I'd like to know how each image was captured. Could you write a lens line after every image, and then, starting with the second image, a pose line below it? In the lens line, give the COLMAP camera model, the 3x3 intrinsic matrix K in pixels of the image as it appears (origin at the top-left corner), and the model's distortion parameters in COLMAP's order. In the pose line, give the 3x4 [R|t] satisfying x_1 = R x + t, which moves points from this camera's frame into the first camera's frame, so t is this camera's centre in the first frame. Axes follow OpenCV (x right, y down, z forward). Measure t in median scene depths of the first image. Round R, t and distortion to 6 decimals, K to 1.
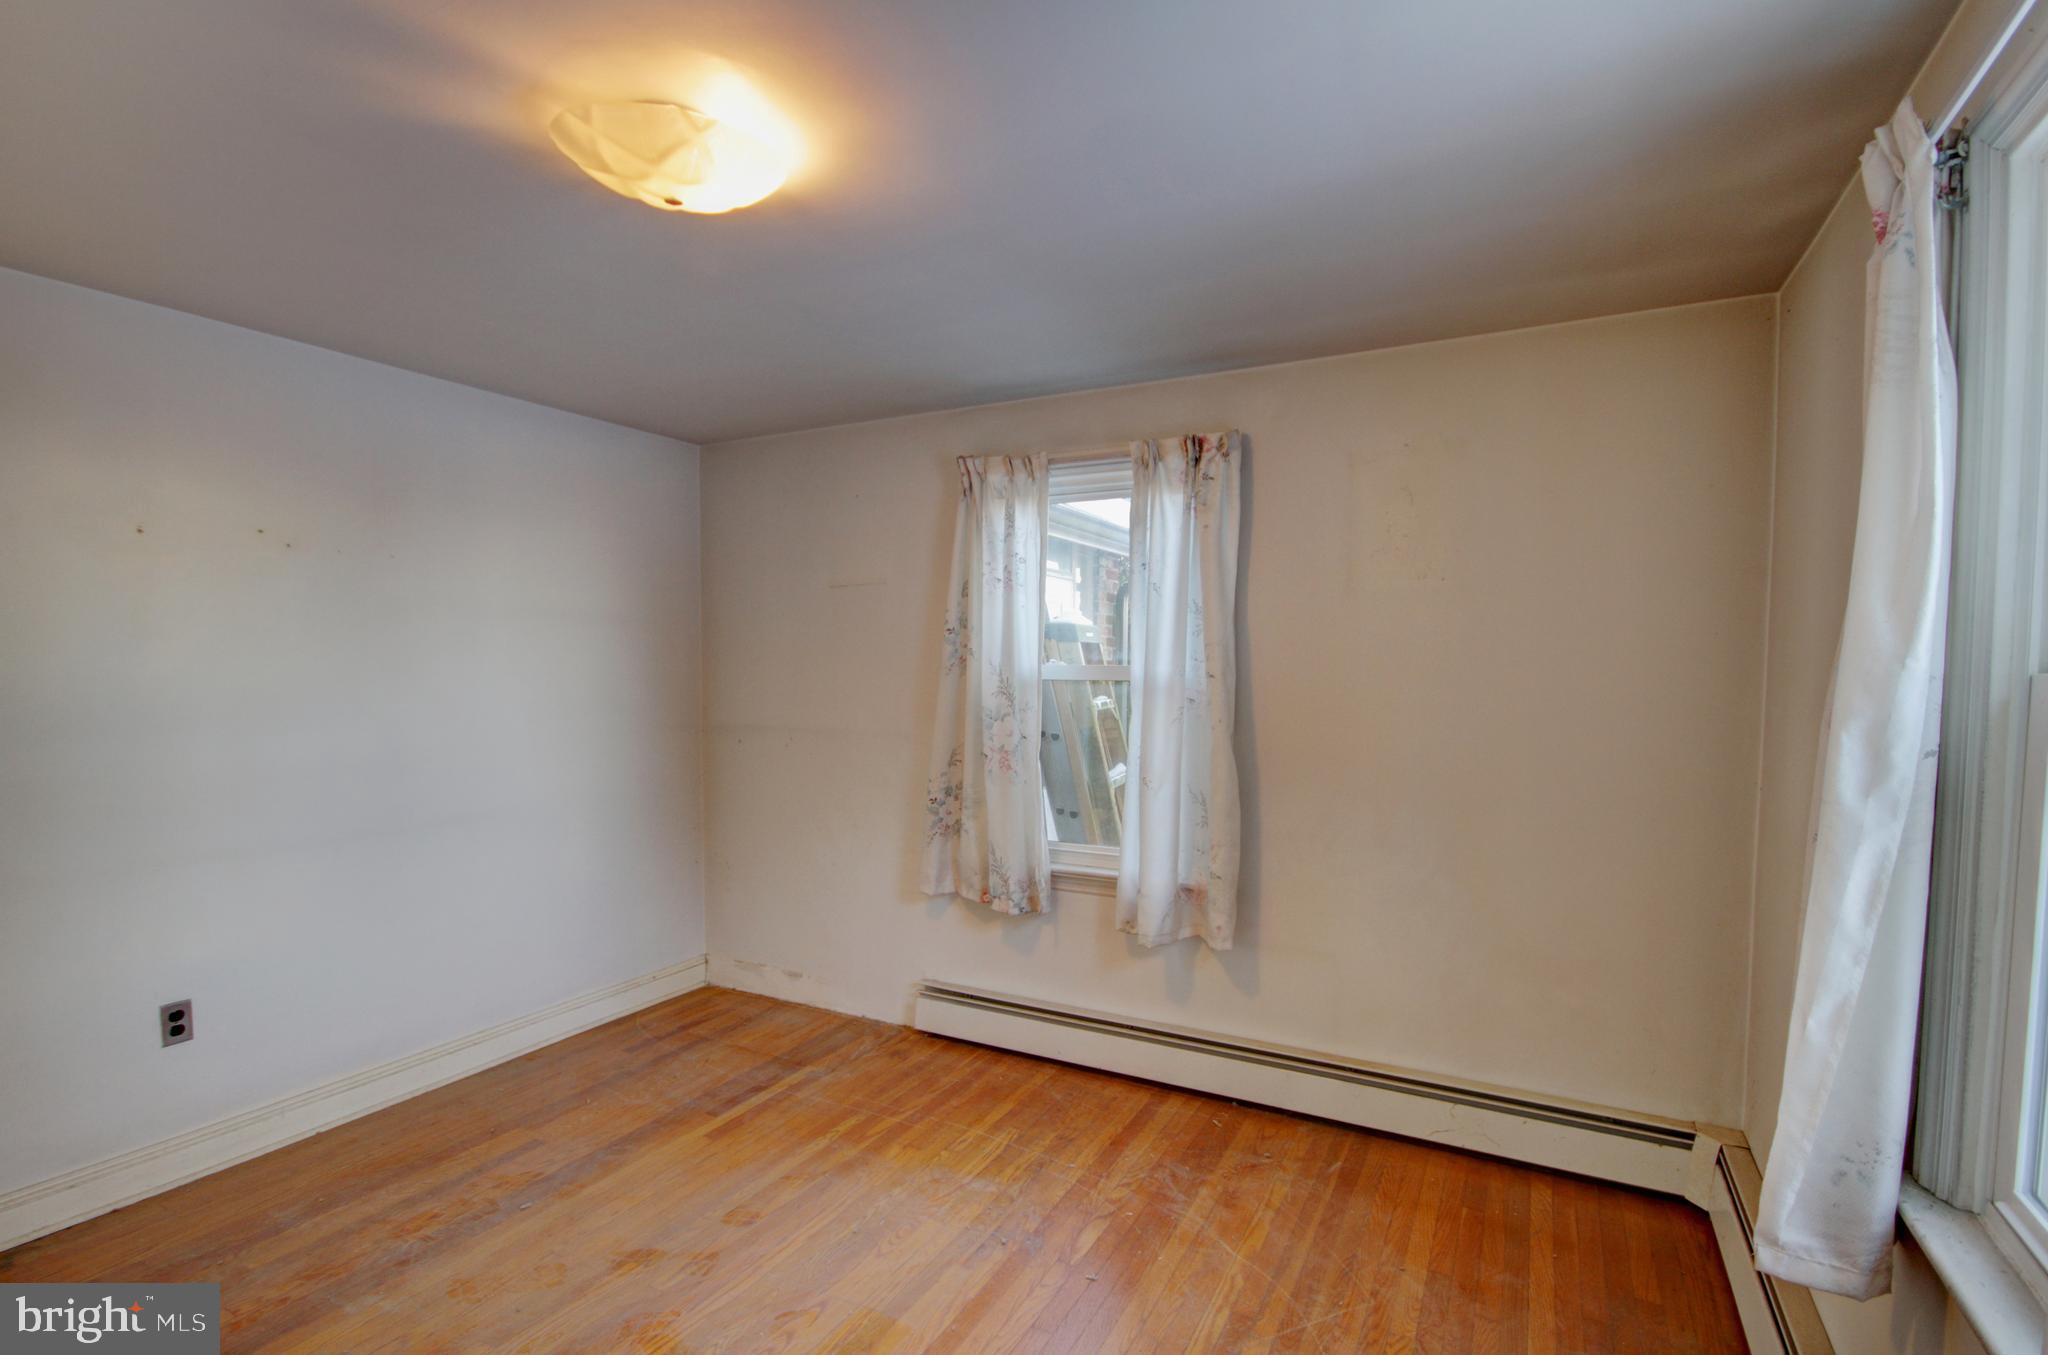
lens RADIAL K [[935.3, 0, 1019.3], [0, 935.3, 681.4], [0, 0, 1]] dist [-0.003947, 0.001105]
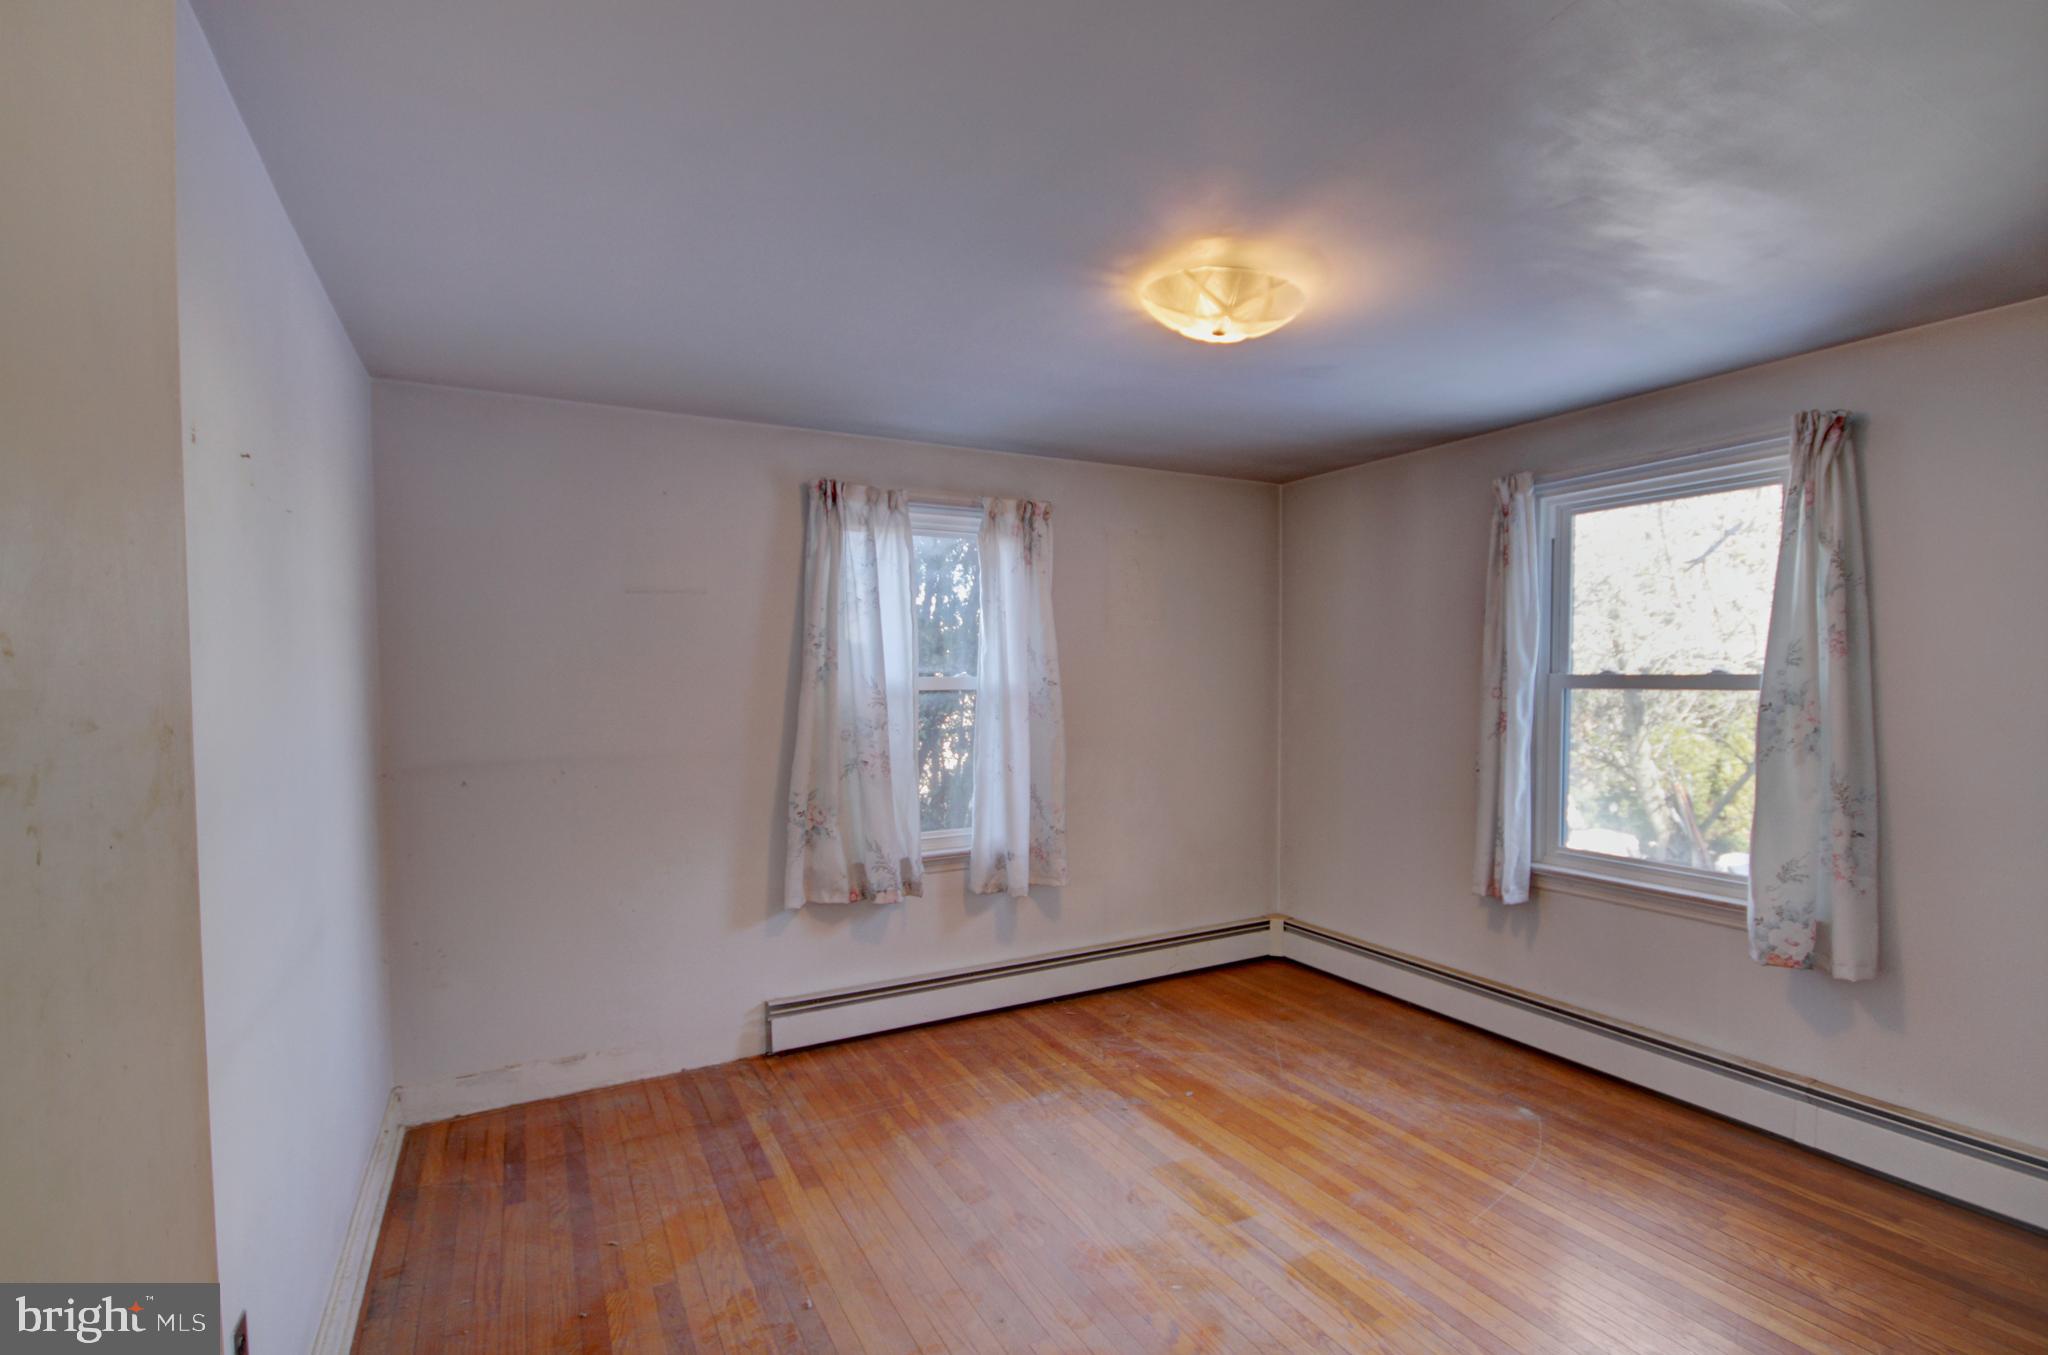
lens RADIAL K [[935.3, 0, 1021.5], [0, 935.3, 671.5], [0, 0, 1]] dist [-0.003947, 0.001105]
pose [[0.569120, -0.006750, 0.822226, -0.853651], [0.027808, 0.999552, -0.011042, -0.008473], [-0.821784, 0.029148, 0.569053, 0.247723]]
